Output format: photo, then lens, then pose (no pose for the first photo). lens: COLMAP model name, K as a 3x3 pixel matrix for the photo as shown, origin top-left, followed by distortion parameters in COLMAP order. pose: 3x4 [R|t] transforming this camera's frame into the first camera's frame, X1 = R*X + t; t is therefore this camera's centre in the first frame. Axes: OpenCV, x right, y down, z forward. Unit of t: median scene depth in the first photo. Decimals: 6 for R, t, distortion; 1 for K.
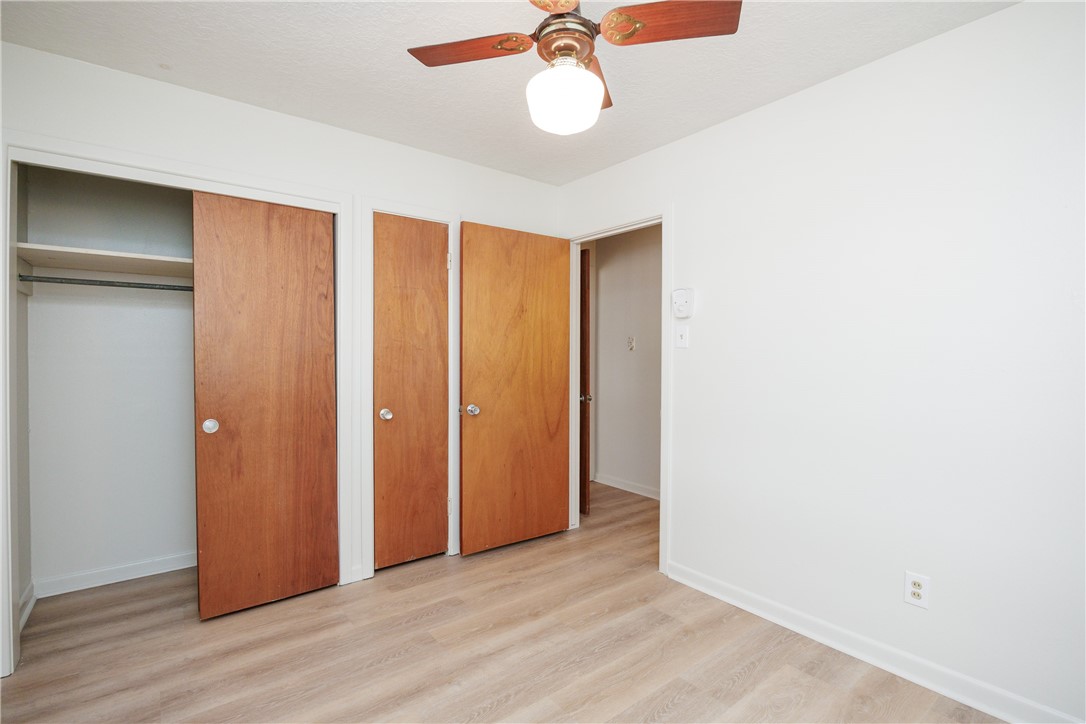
lens RADIAL K [[487.9, 0, 543.0], [0, 487.9, 362.0], [0, 0, 1]] dist [-0.014504, 0.000330]
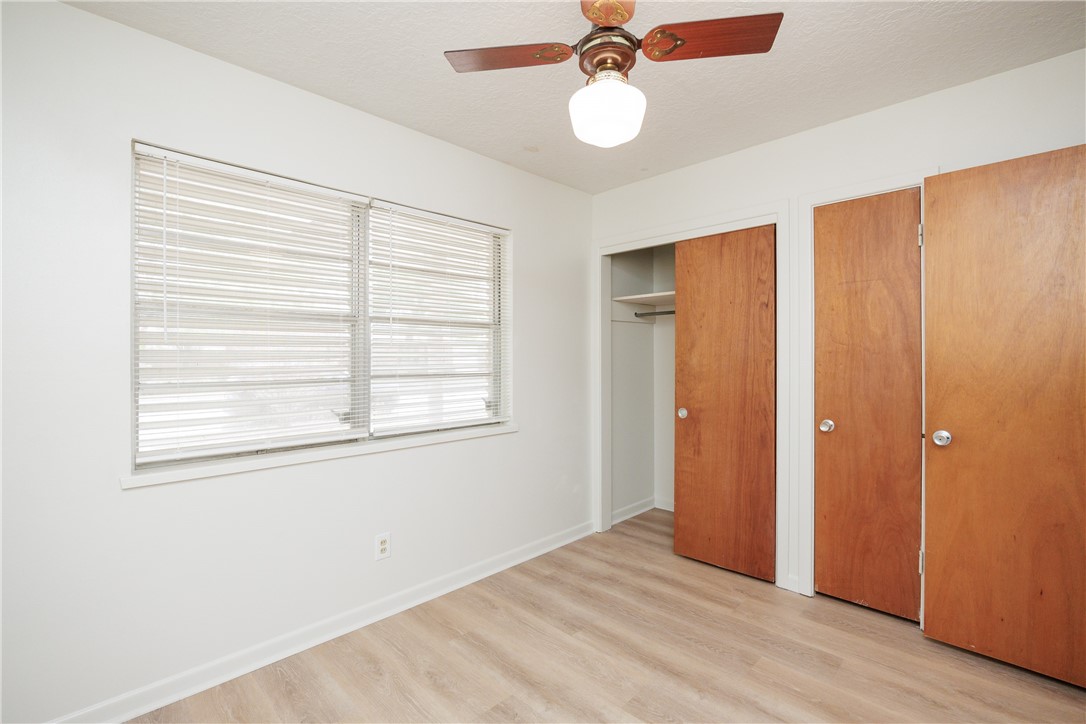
lens RADIAL K [[482.2, 0, 549.9], [0, 482.2, 358.0], [0, 0, 1]] dist [-0.014820, 0.000103]
pose [[0.151785, 0.000282, -0.988414, 0.510931], [-0.009078, 0.999958, -0.001109, -0.013984], [0.988372, 0.009141, 0.151781, 0.375808]]
